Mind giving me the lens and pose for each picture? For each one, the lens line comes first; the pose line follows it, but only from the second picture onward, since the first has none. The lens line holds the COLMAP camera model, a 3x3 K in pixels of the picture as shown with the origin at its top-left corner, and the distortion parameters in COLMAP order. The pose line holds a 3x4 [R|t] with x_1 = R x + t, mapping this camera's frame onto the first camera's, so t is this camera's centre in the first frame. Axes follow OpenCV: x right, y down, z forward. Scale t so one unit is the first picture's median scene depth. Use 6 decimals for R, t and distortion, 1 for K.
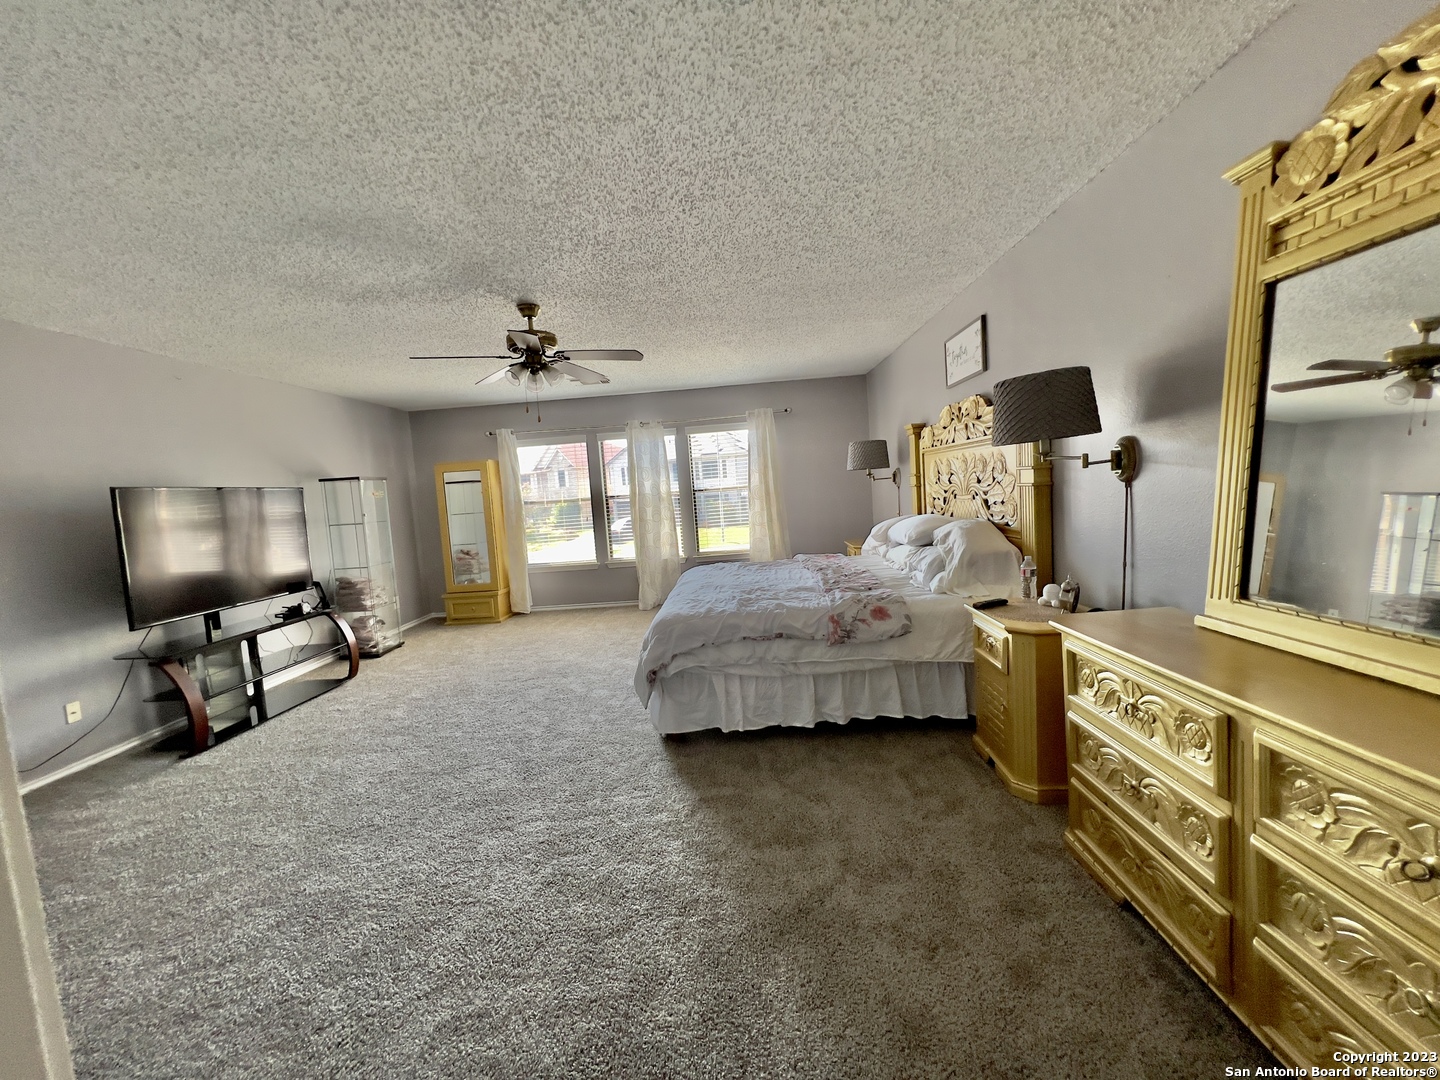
lens RADIAL K [[576.2, 0, 717.4], [0, 576.2, 537.1], [0, 0, 1]] dist [-0.003629, 0.001156]
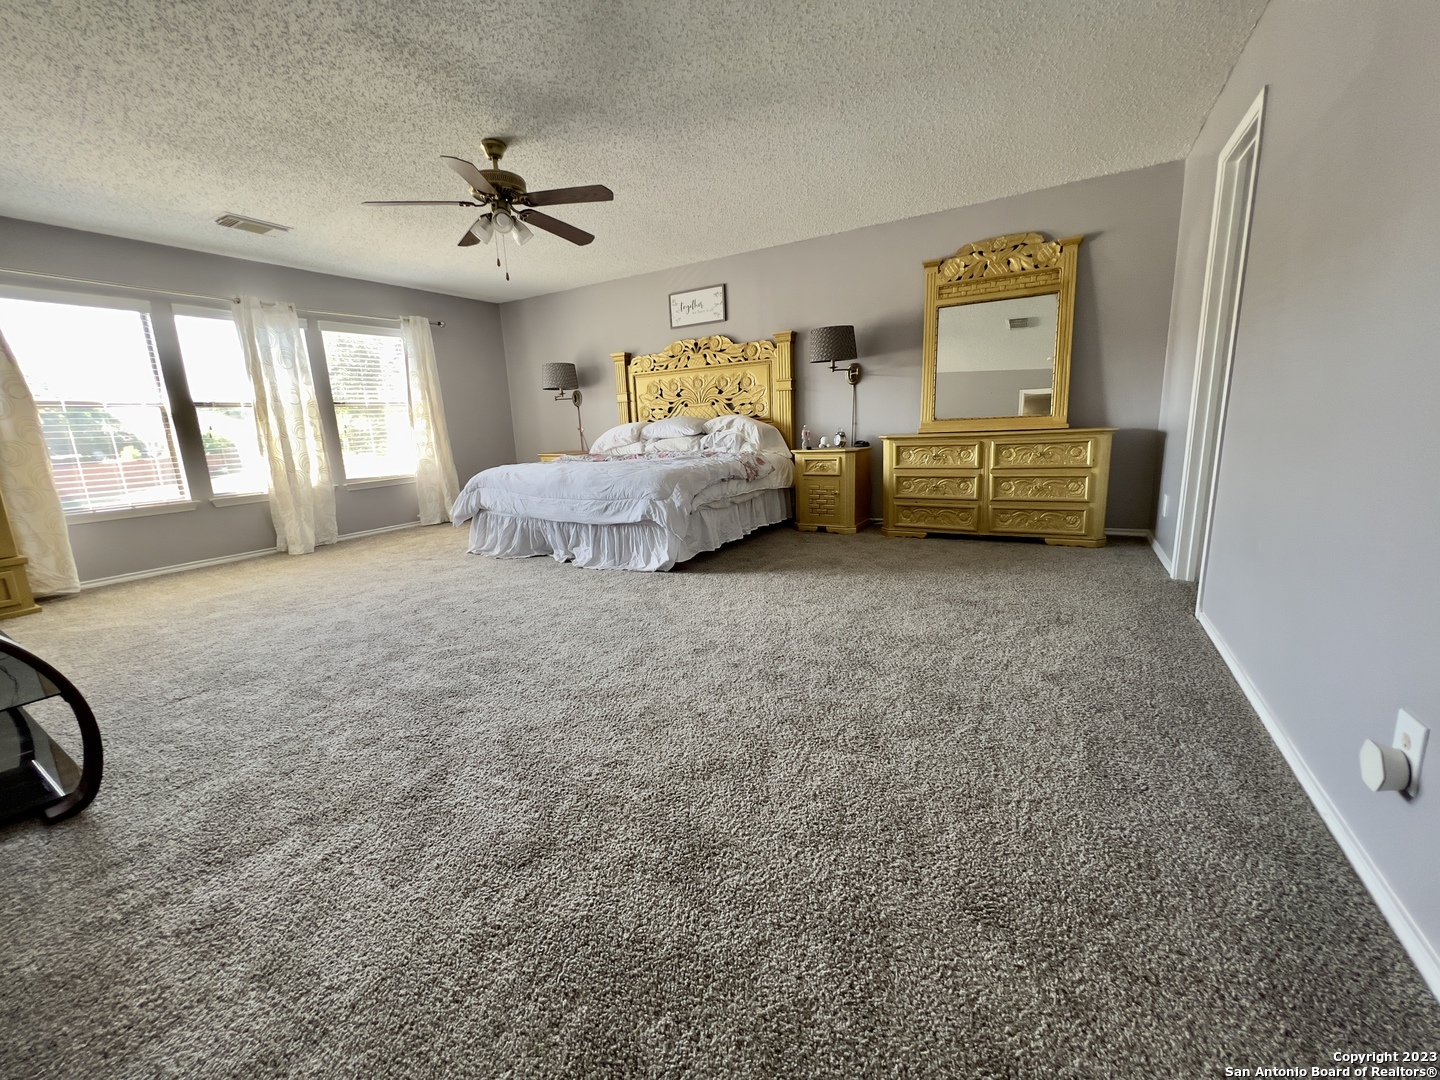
lens RADIAL K [[576.2, 0, 715.0], [0, 576.2, 538.8], [0, 0, 1]] dist [-0.003629, 0.001156]
pose [[0.473964, -0.126889, 0.871354, -0.831288], [0.086554, 0.991484, 0.097302, 0.123892], [-0.876280, 0.029301, 0.480911, 0.231248]]
